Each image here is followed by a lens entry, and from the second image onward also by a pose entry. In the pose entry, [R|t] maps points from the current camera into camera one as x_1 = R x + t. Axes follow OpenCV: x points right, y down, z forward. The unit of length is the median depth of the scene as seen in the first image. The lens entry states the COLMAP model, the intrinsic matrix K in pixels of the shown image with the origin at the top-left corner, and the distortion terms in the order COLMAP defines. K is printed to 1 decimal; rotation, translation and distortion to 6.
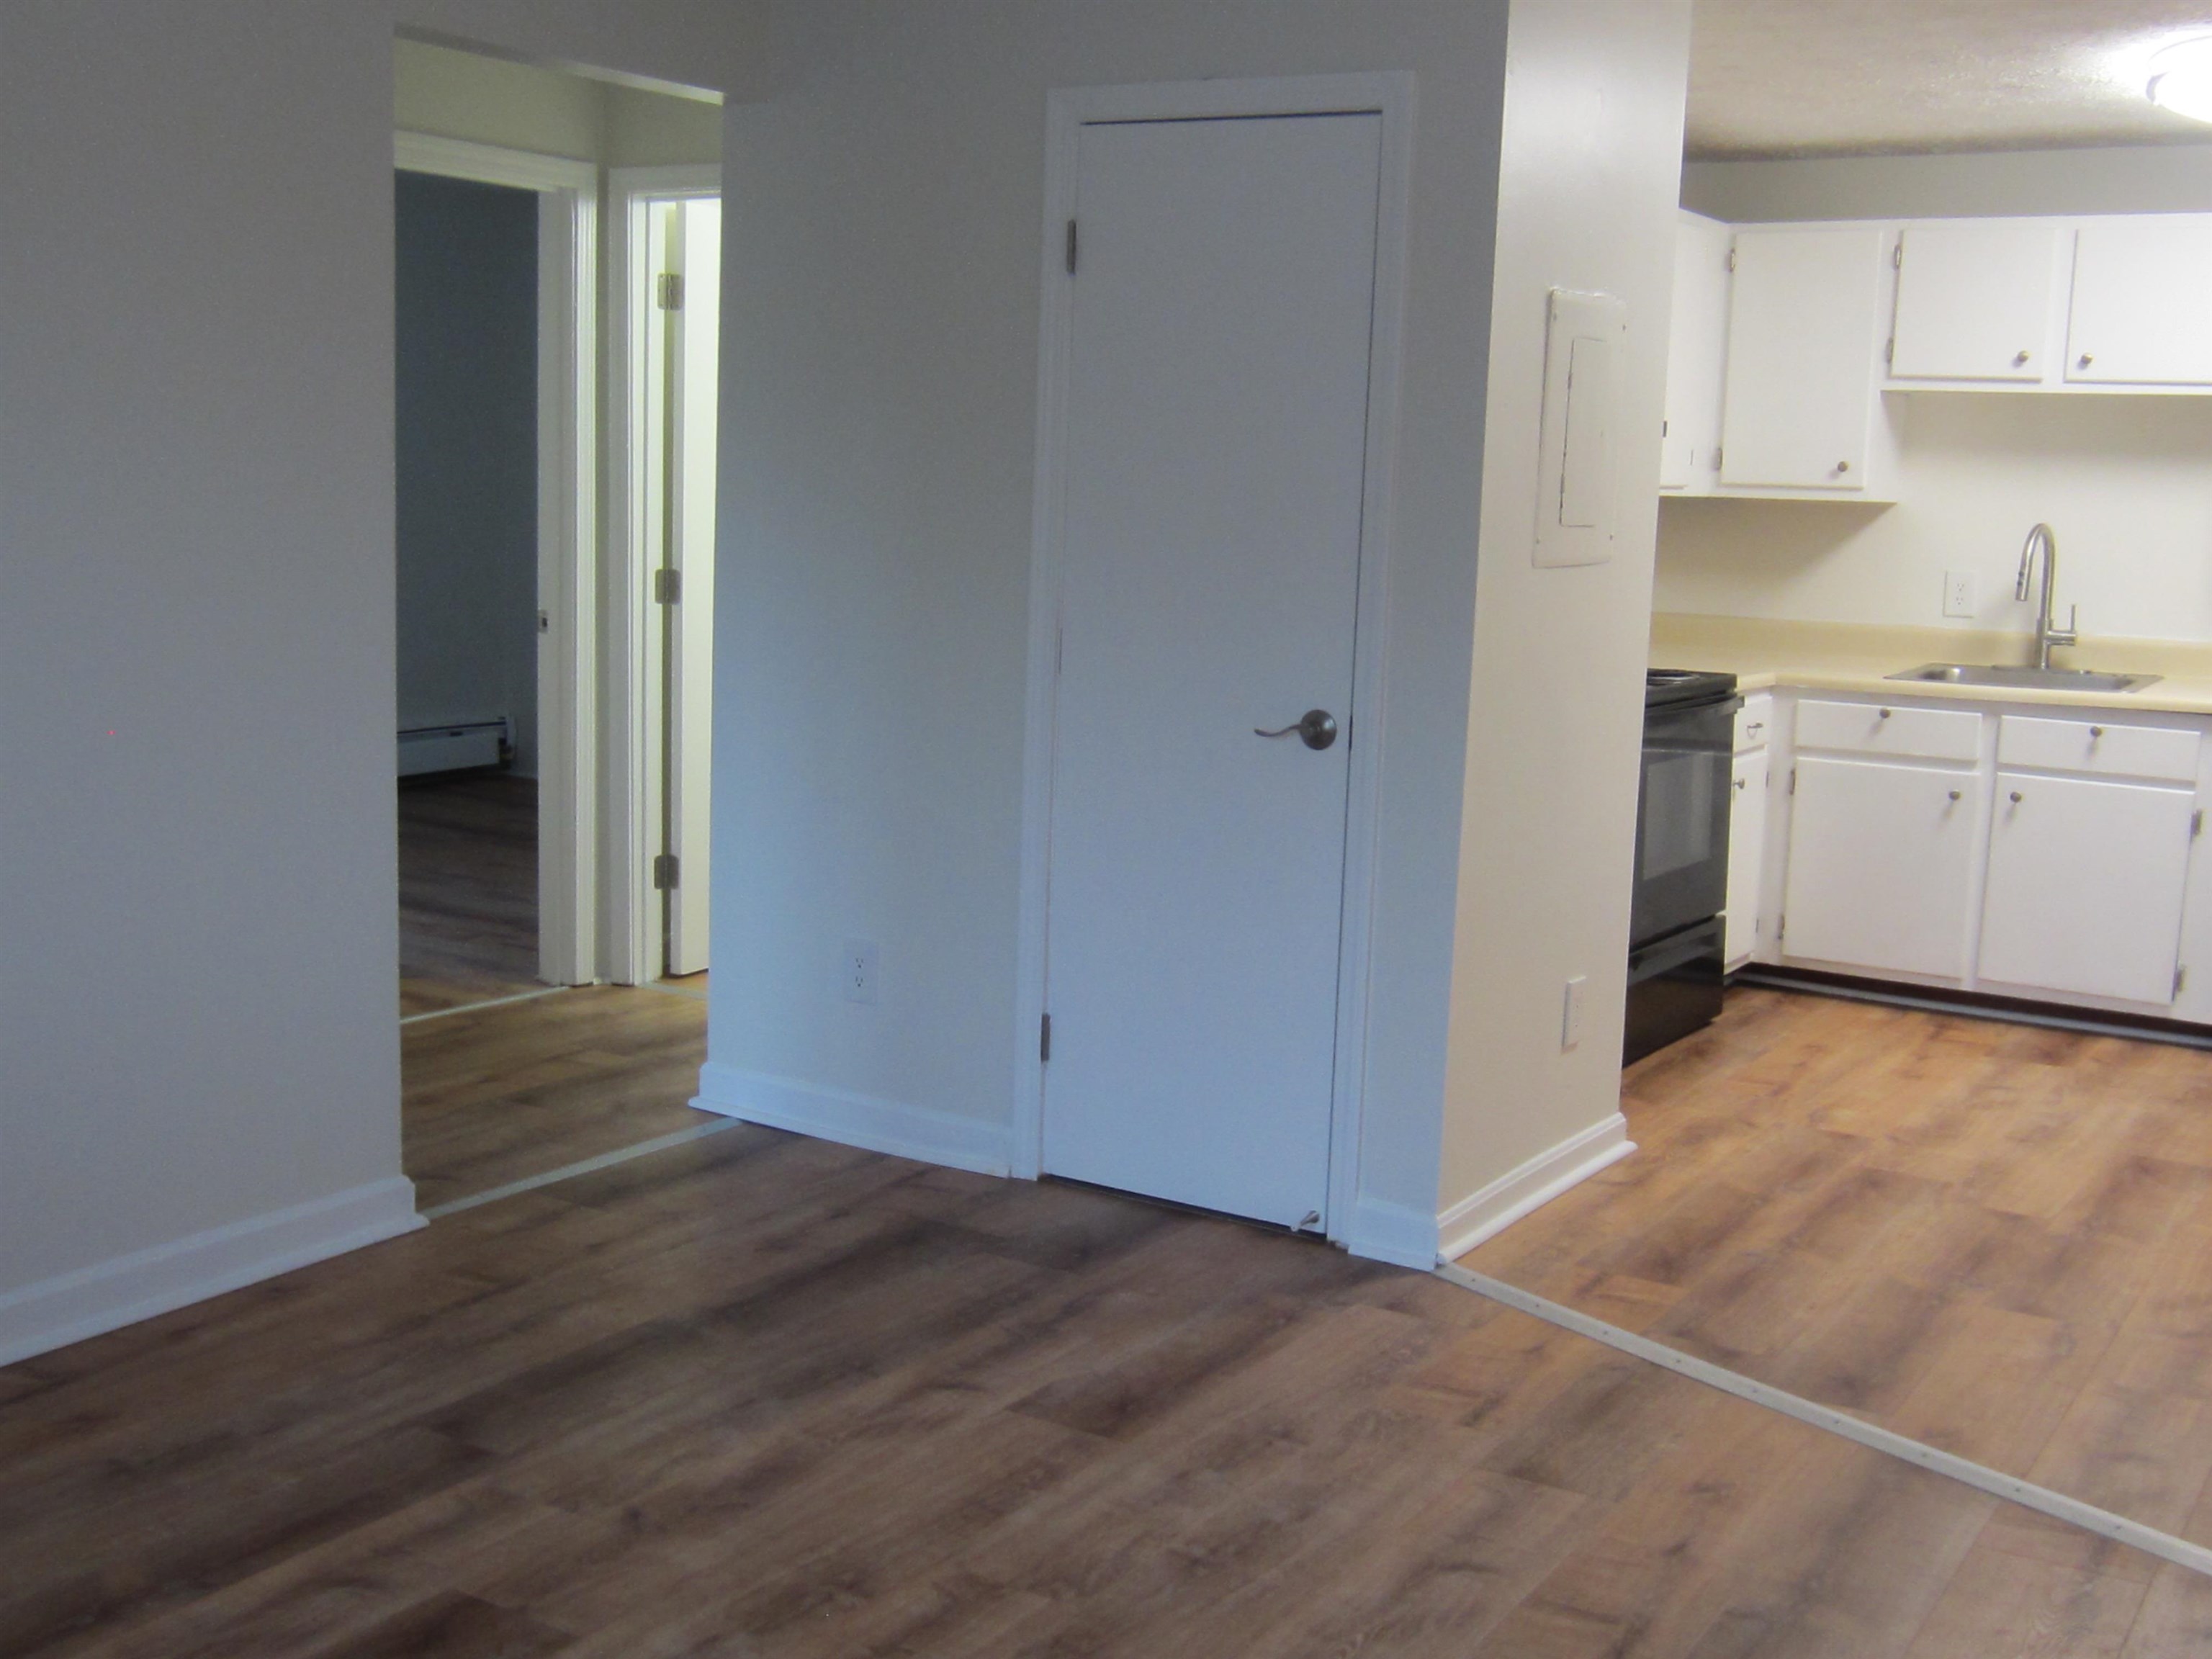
lens RADIAL K [[2429.3, 0, 1106.2], [0, 2429.3, 830.1], [0, 0, 1]] dist [-0.025291, 0.000000]
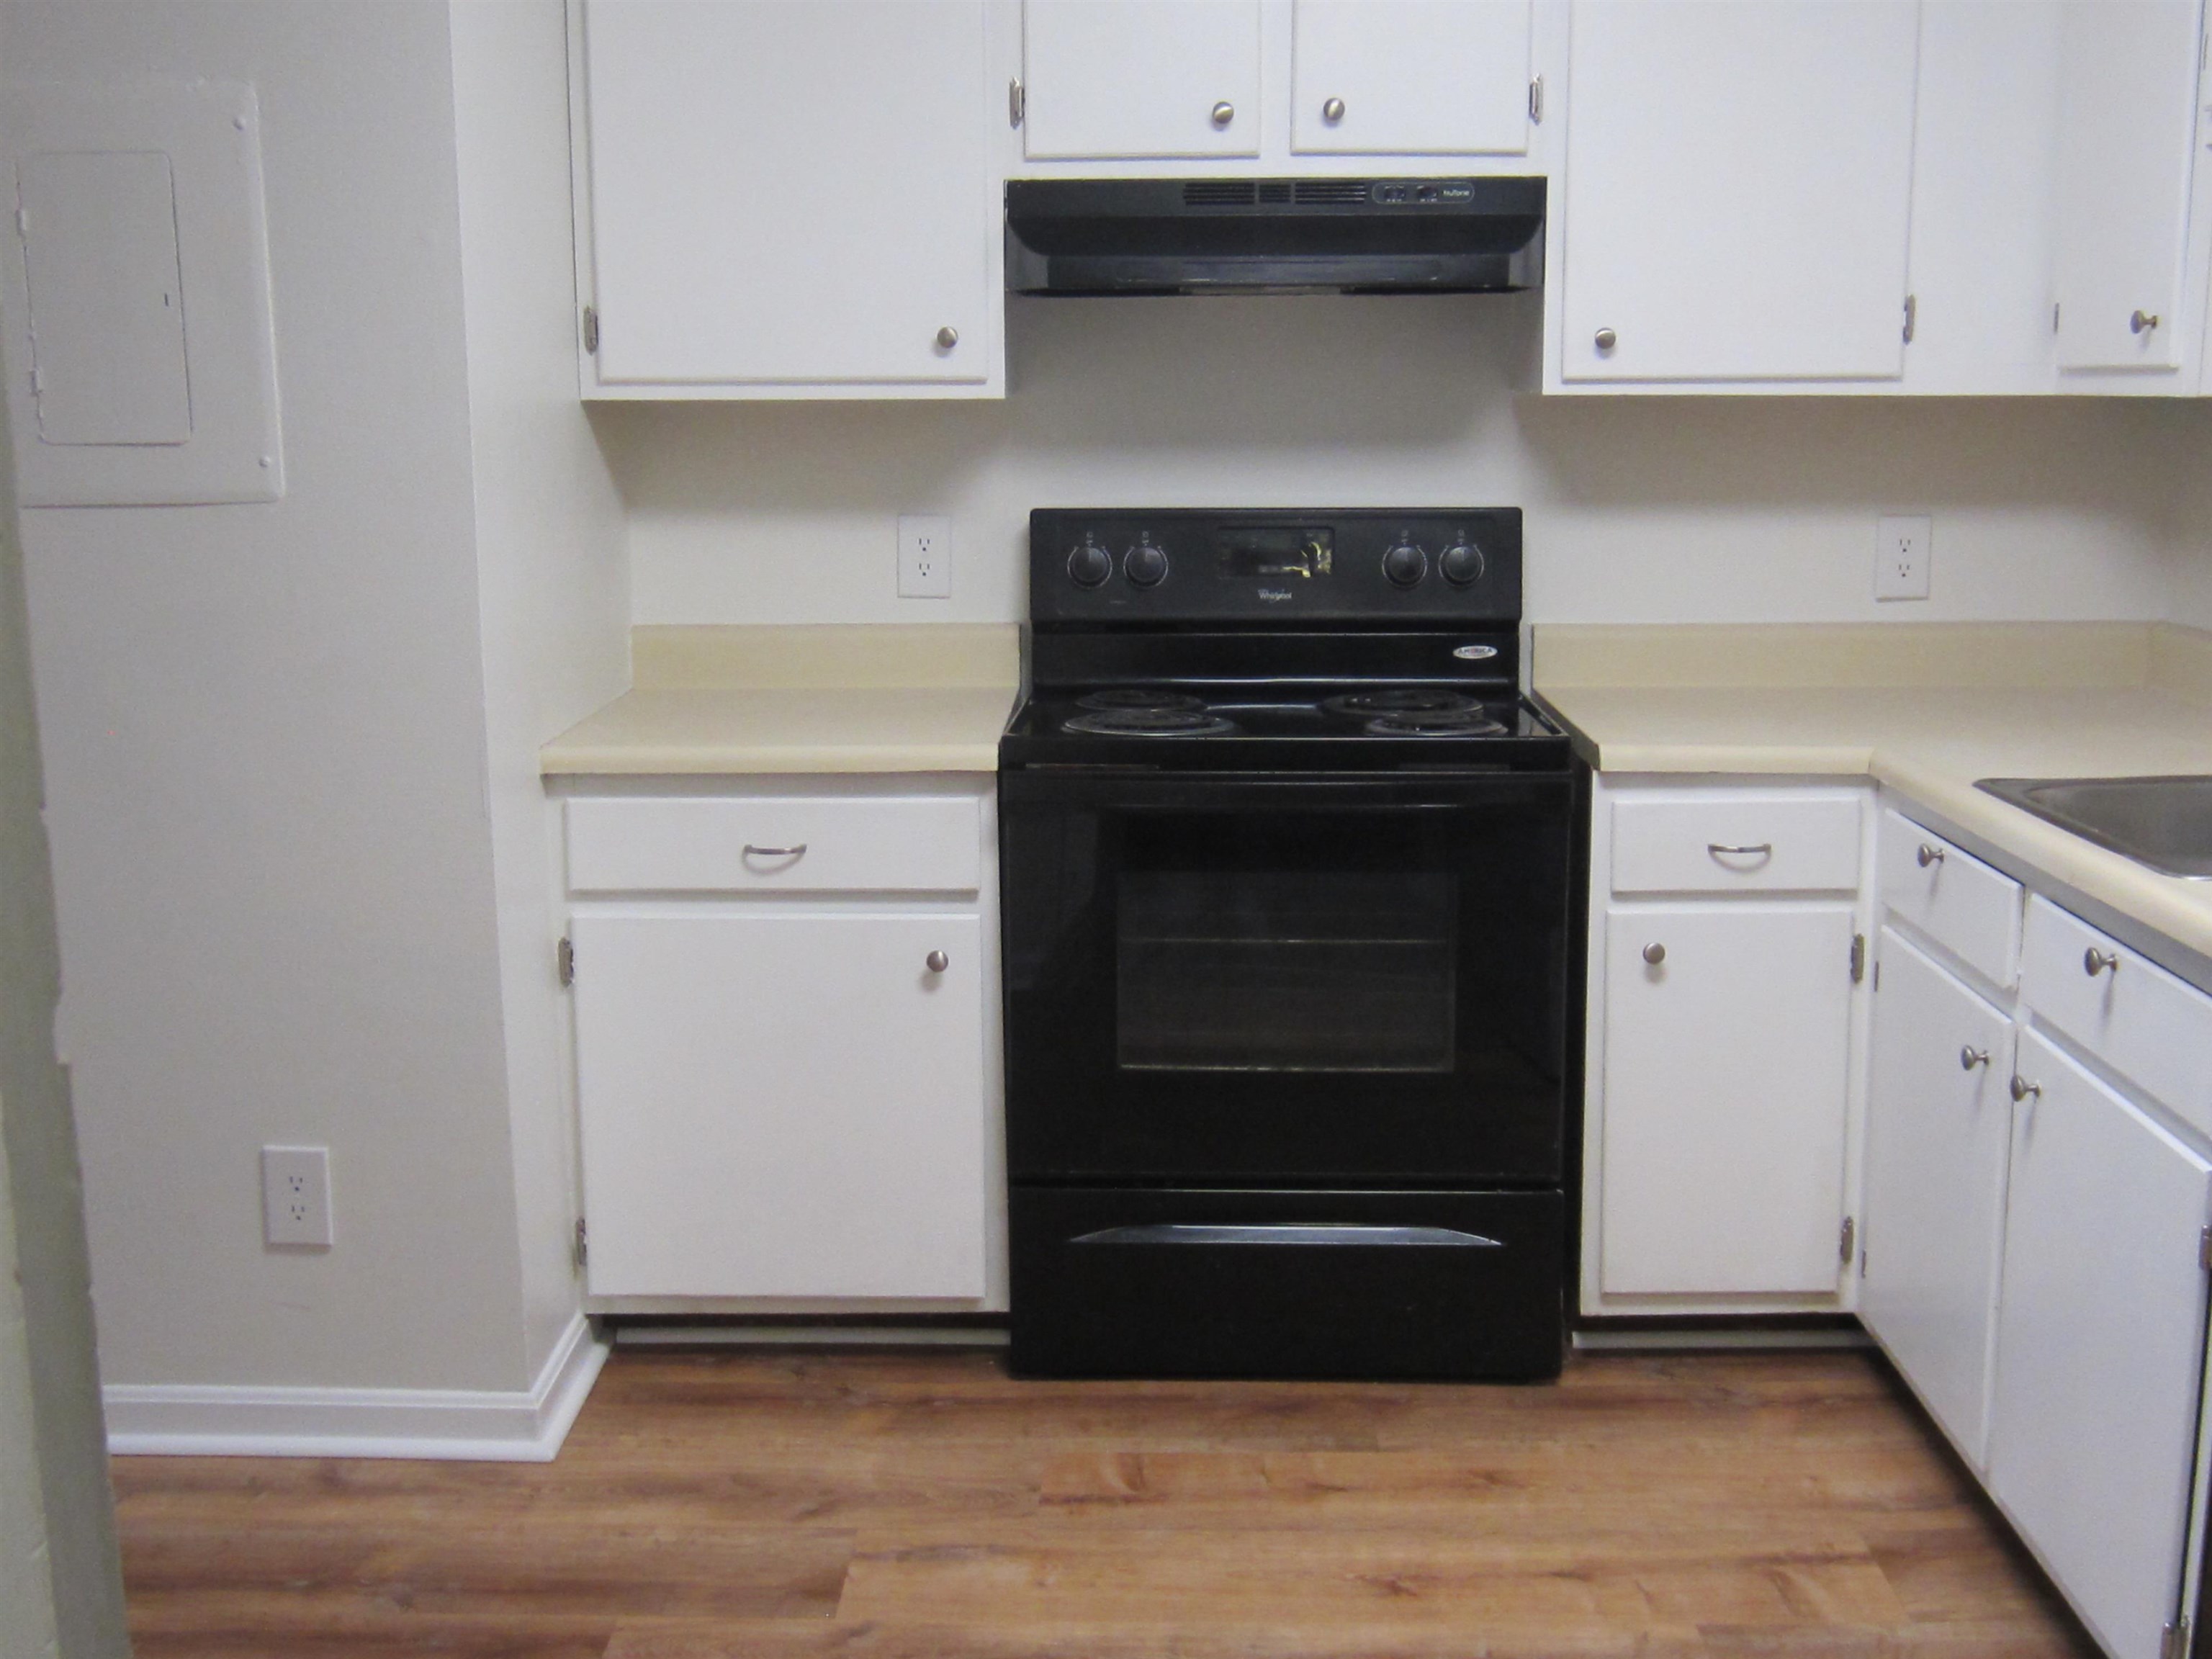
lens RADIAL K [[2429.3, 0, 1113.3], [0, 2429.3, 823.3], [0, 0, 1]] dist [-0.025291, 0.000000]
pose [[0.525590, 0.124040, -0.841647, 0.657437], [-0.108902, 0.990984, 0.078042, -0.077017], [0.843739, 0.050638, 0.534360, 0.652528]]
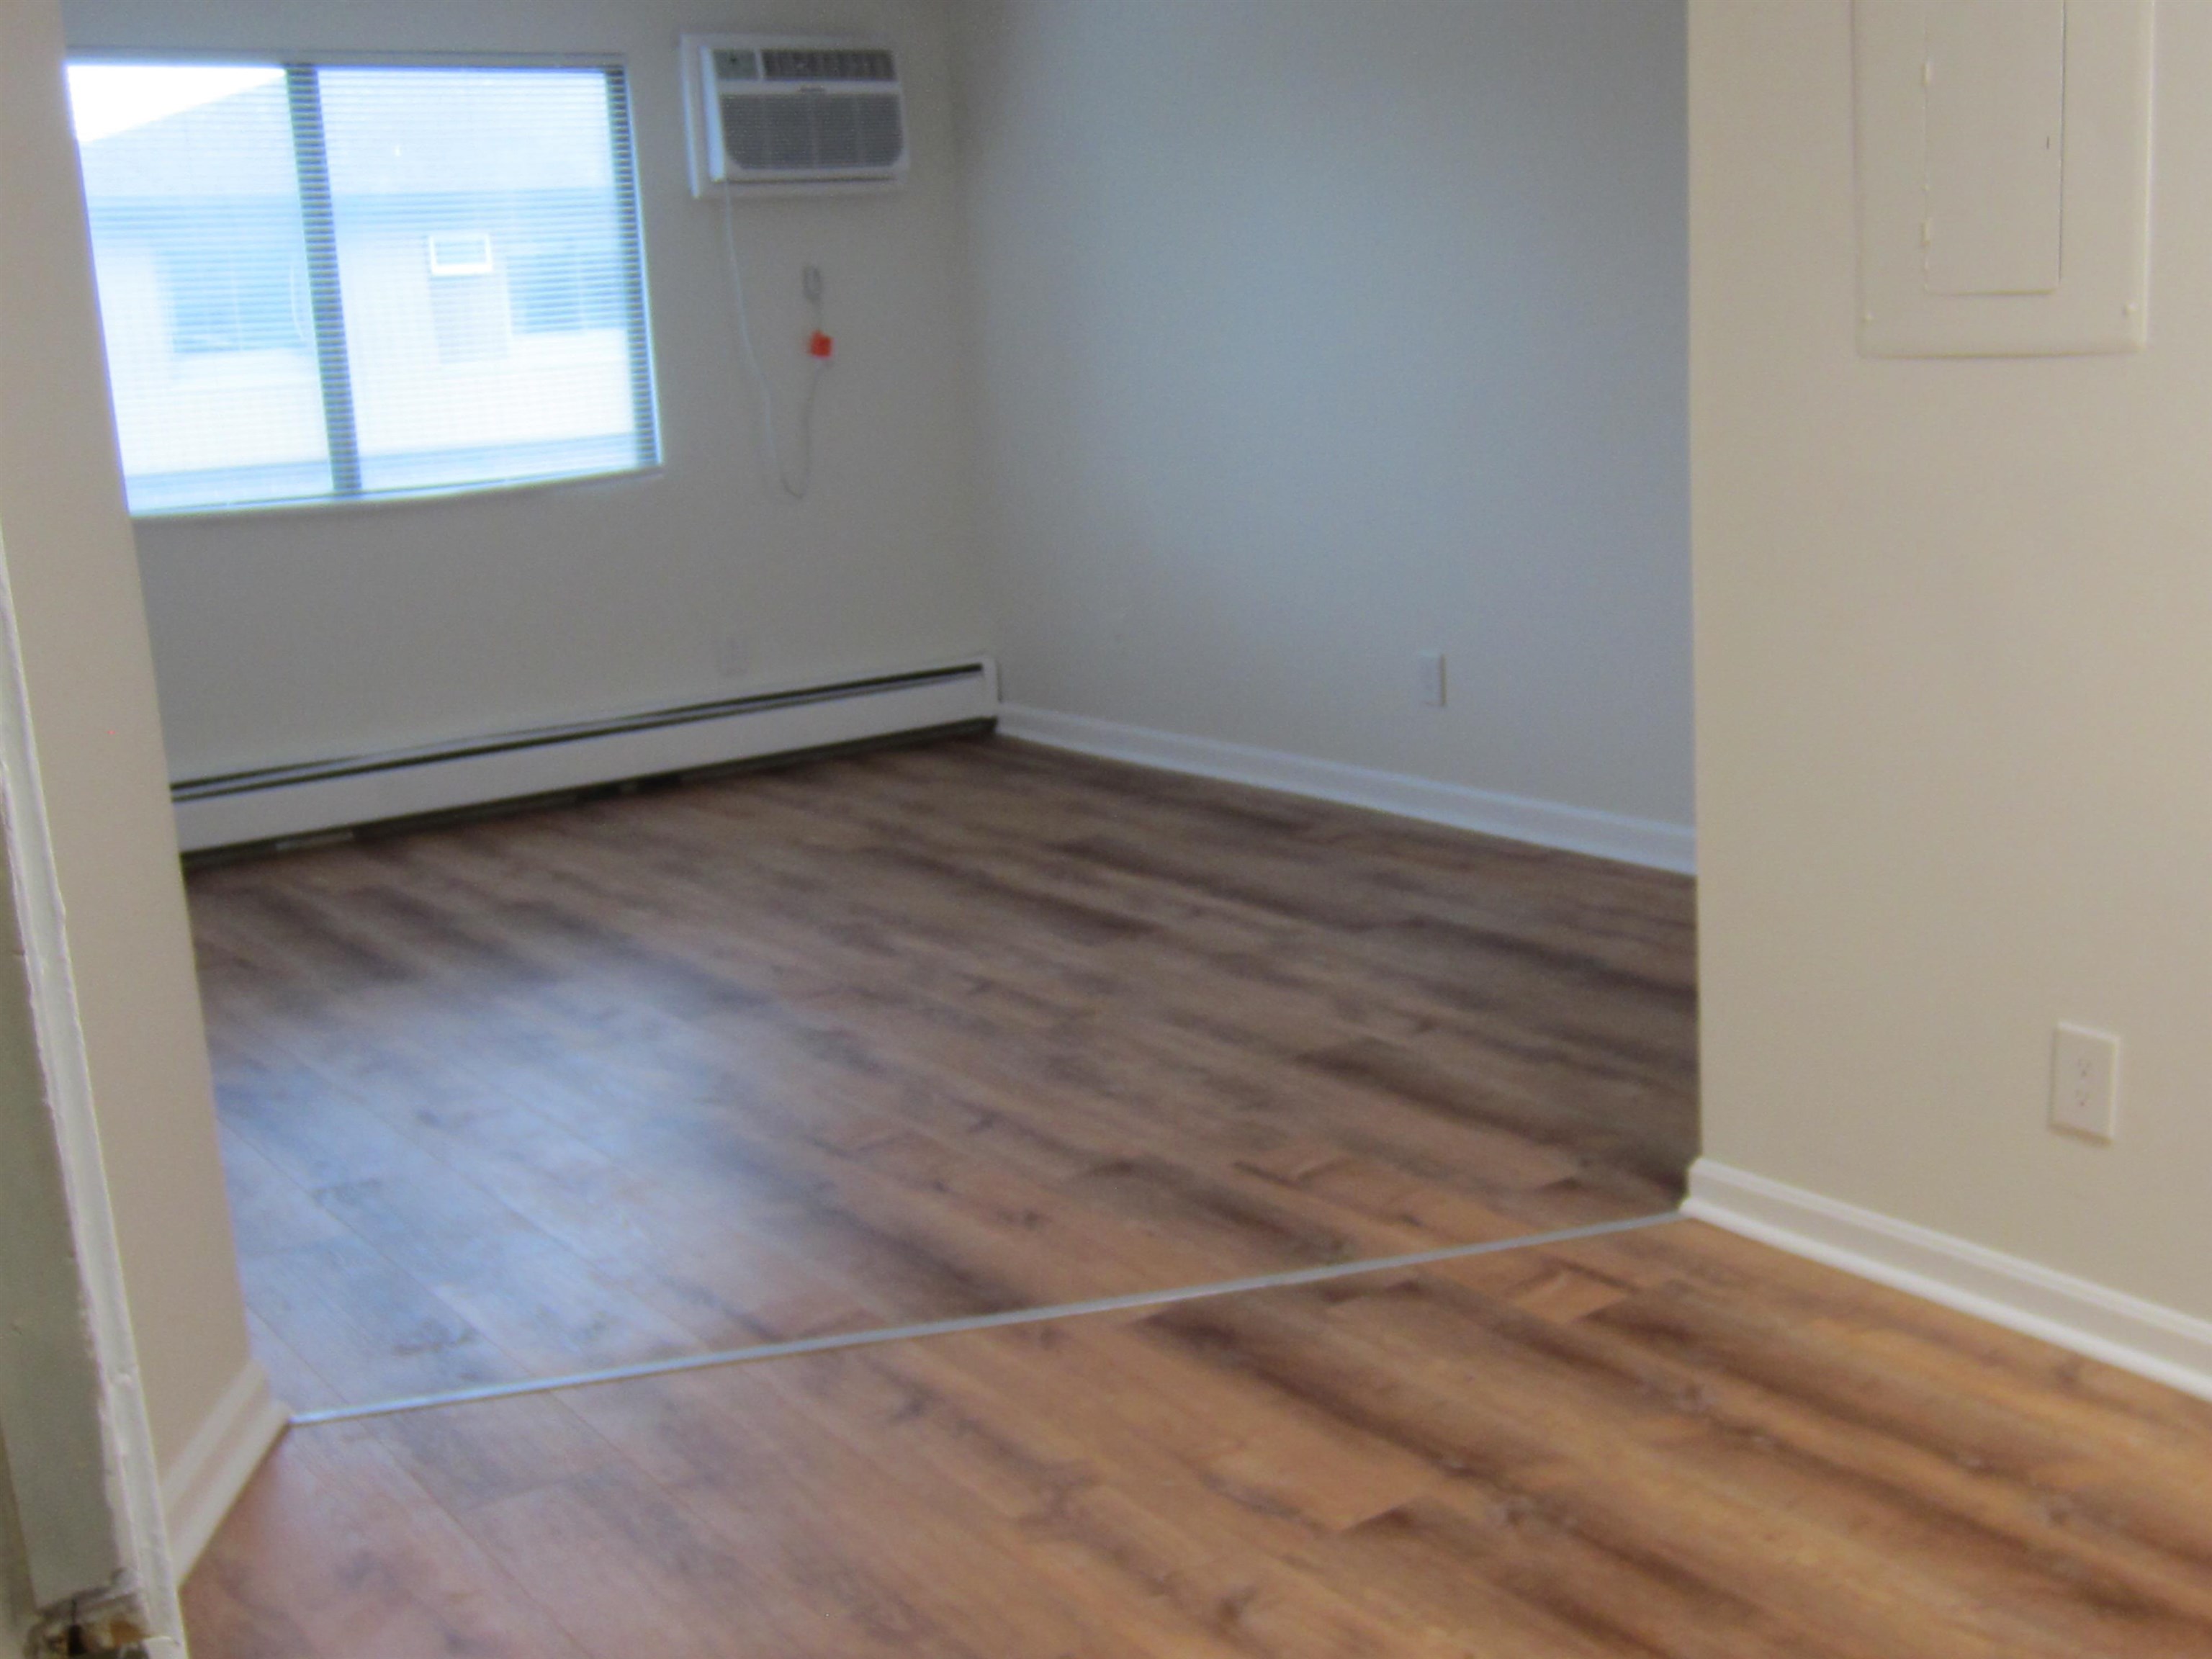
lens RADIAL K [[2429.3, 0, 1123.2], [0, 2429.3, 815.9], [0, 0, 1]] dist [-0.025291, 0.000000]
pose [[-0.369622, 0.188122, -0.909939, 0.655051], [-0.097128, 0.966103, 0.239188, -0.090618], [0.924092, 0.176790, -0.338821, 0.759657]]
